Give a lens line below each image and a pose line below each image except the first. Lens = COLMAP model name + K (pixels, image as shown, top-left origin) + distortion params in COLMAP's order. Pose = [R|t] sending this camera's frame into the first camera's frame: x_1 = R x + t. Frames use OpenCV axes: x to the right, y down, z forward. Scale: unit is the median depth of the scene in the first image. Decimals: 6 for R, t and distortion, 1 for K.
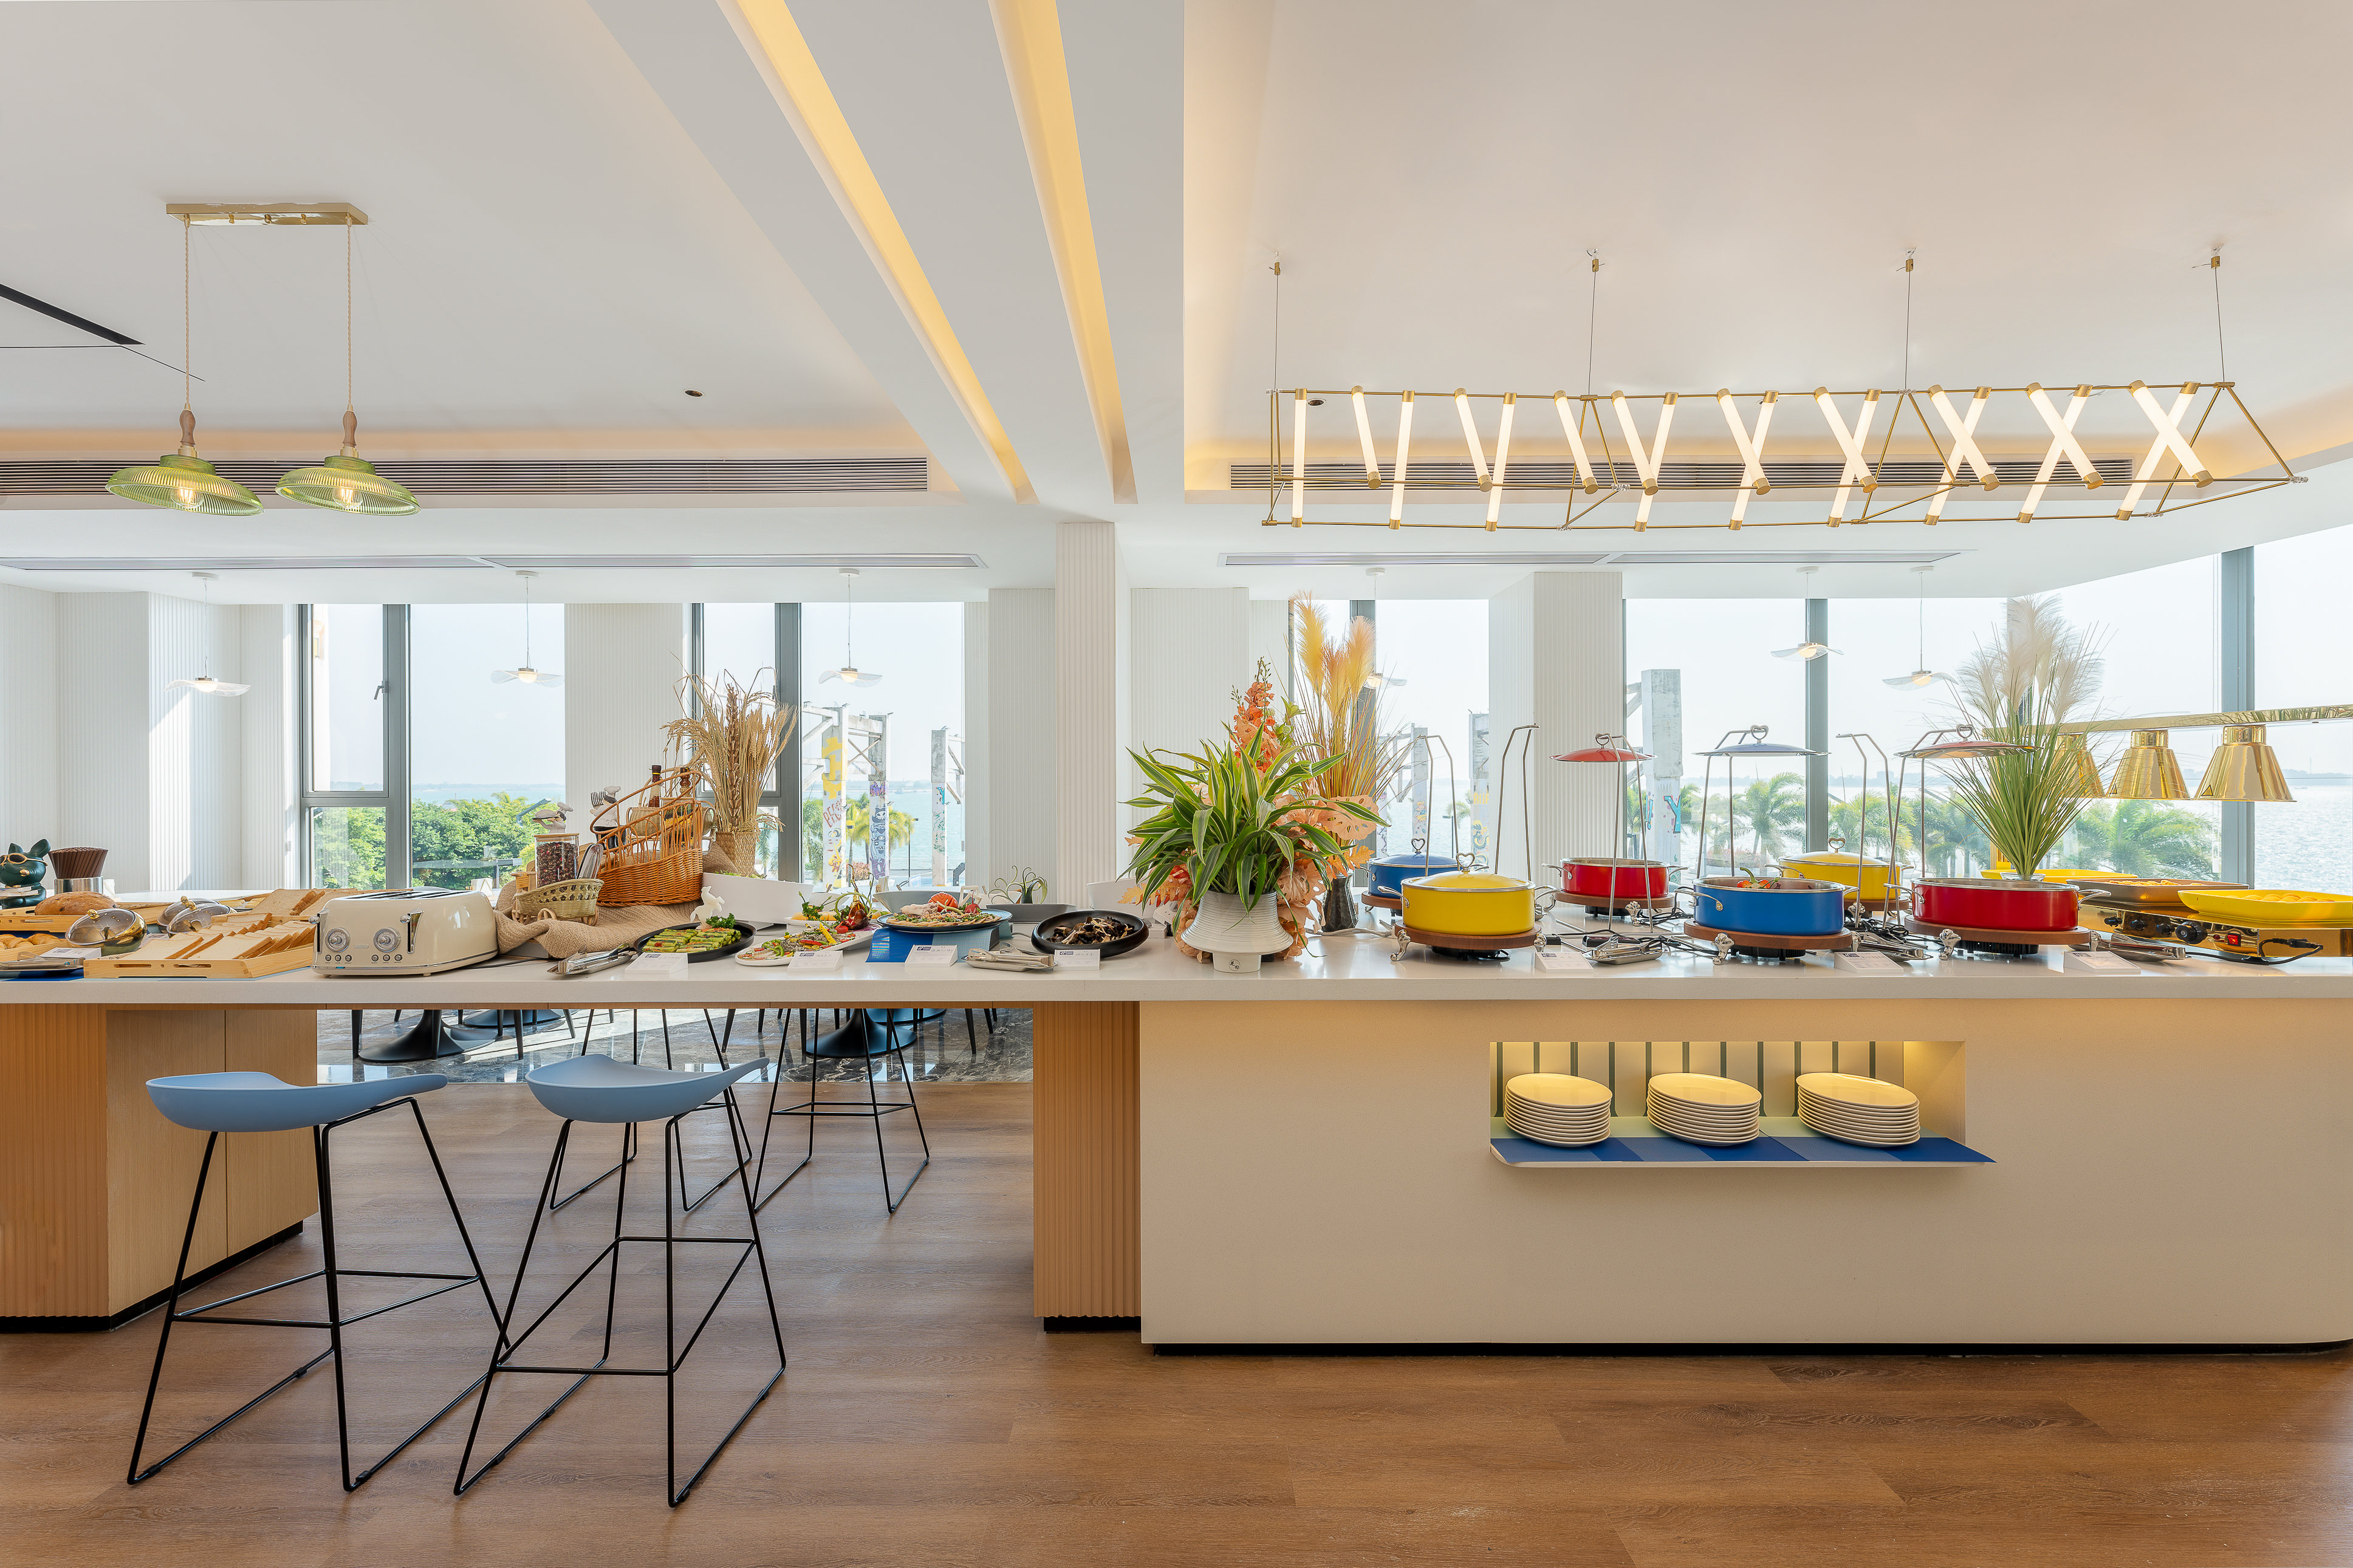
lens RADIAL K [[956.3, 0, 1183.4], [0, 956.3, 777.0], [0, 0, 1]] dist [0.002122, 0.000200]
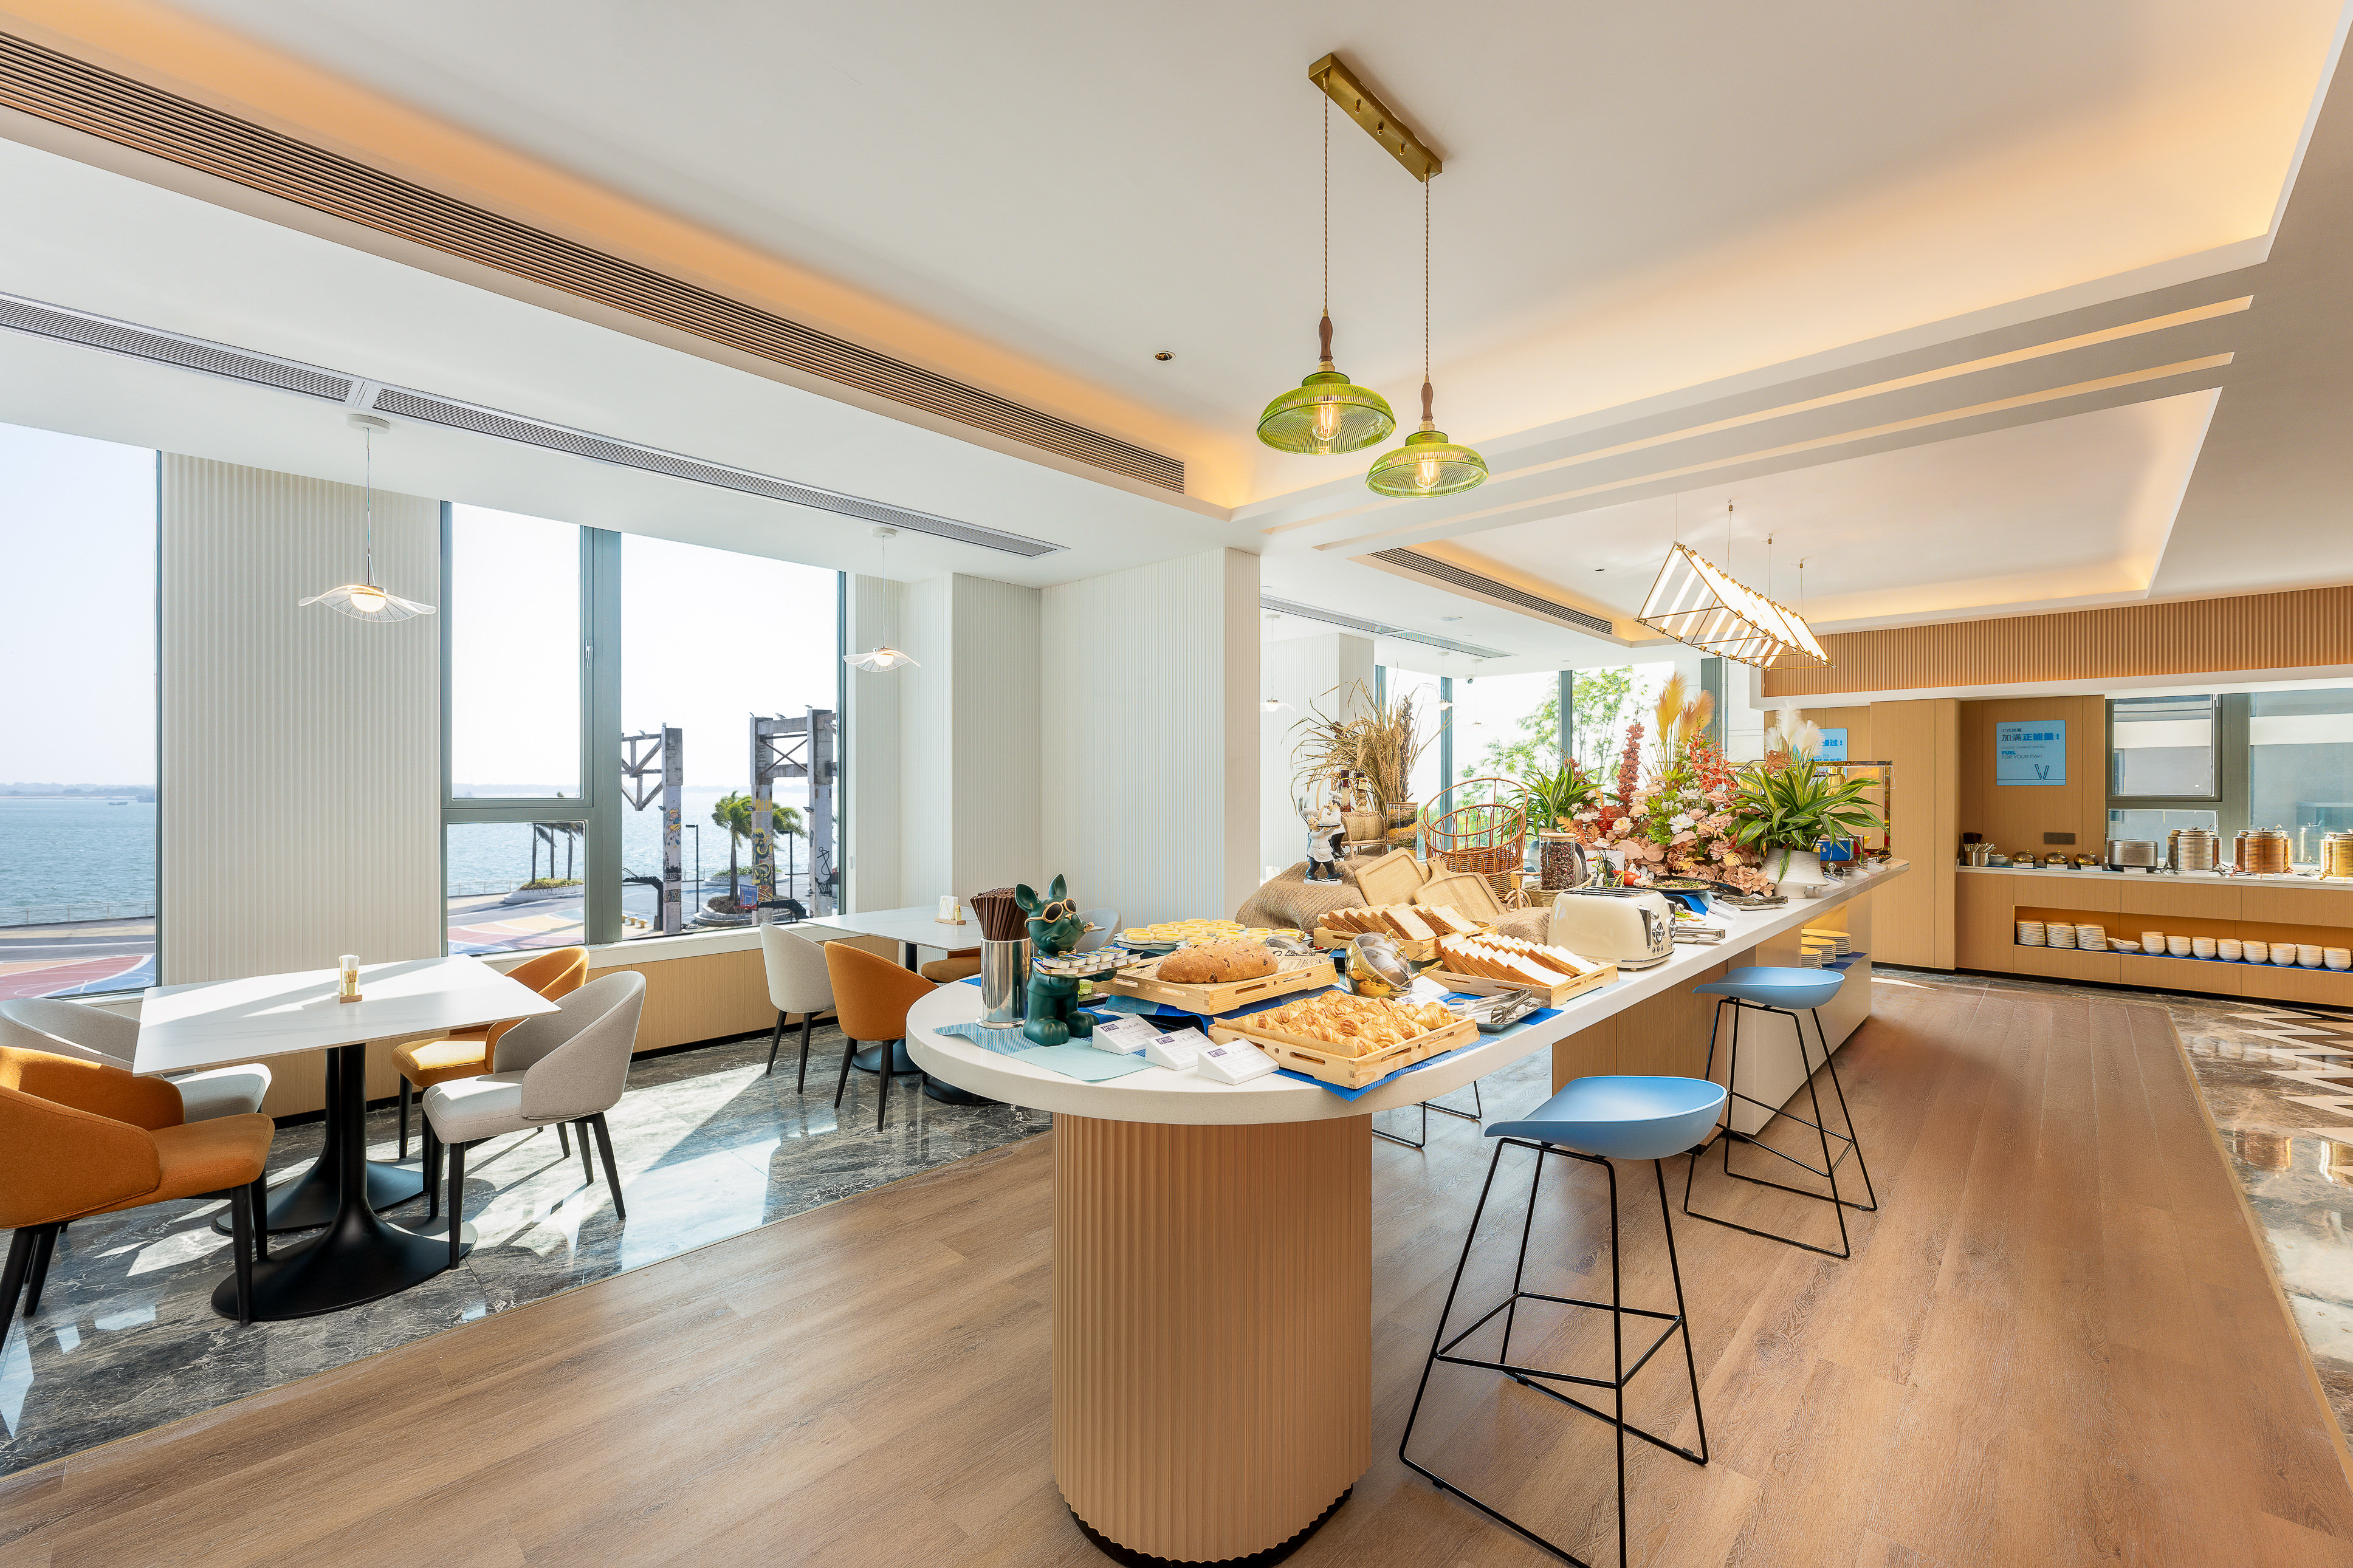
lens RADIAL K [[956.2, 0, 1193.9], [0, 956.2, 785.1], [0, 0, 1]] dist [0.002122, 0.000200]
pose [[0.665801, 0.010352, 0.746058, -0.752329], [-0.011115, 0.999930, -0.003956, 0.004105], [-0.746047, -0.005658, 0.665870, 0.248634]]
